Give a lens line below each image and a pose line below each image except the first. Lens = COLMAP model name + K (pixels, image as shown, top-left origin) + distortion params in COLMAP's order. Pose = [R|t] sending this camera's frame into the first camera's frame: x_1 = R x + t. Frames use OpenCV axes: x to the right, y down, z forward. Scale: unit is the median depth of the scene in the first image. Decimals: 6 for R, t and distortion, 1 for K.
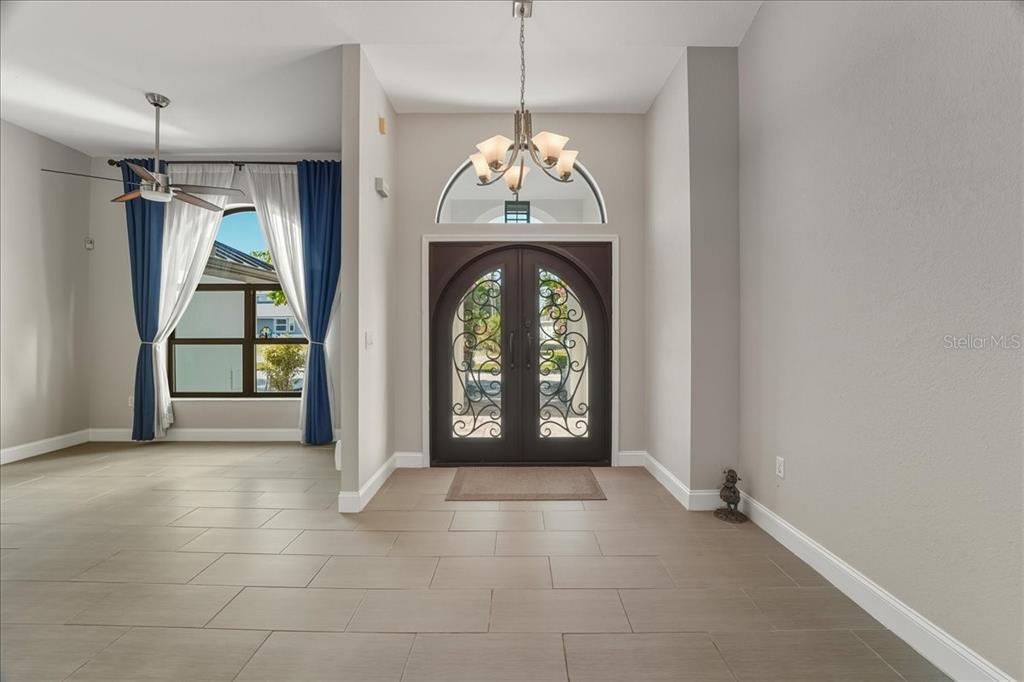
lens RADIAL K [[418.8, 0, 510.7], [0, 418.8, 333.2], [0, 0, 1]] dist [-0.018238, -0.000019]
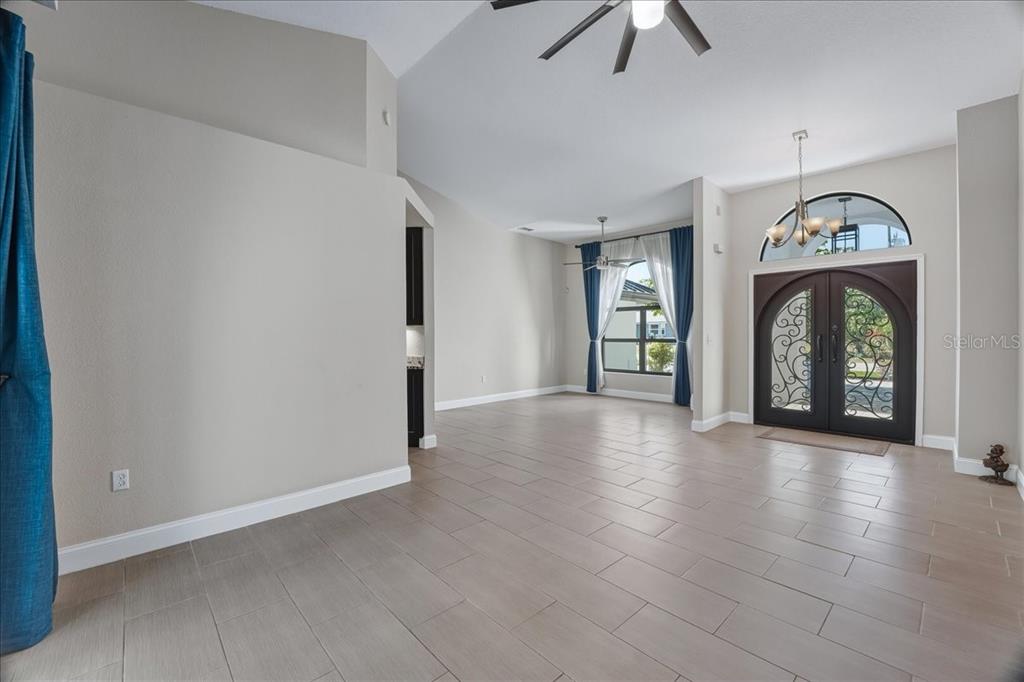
lens RADIAL K [[418.8, 0, 514.5], [0, 418.8, 337.8], [0, 0, 1]] dist [-0.018238, -0.000019]
pose [[0.680058, 0.002937, -0.733152, 0.308548], [0.000285, 0.999991, 0.004270, 0.001256], [0.733158, -0.003113, 0.680051, -0.631823]]
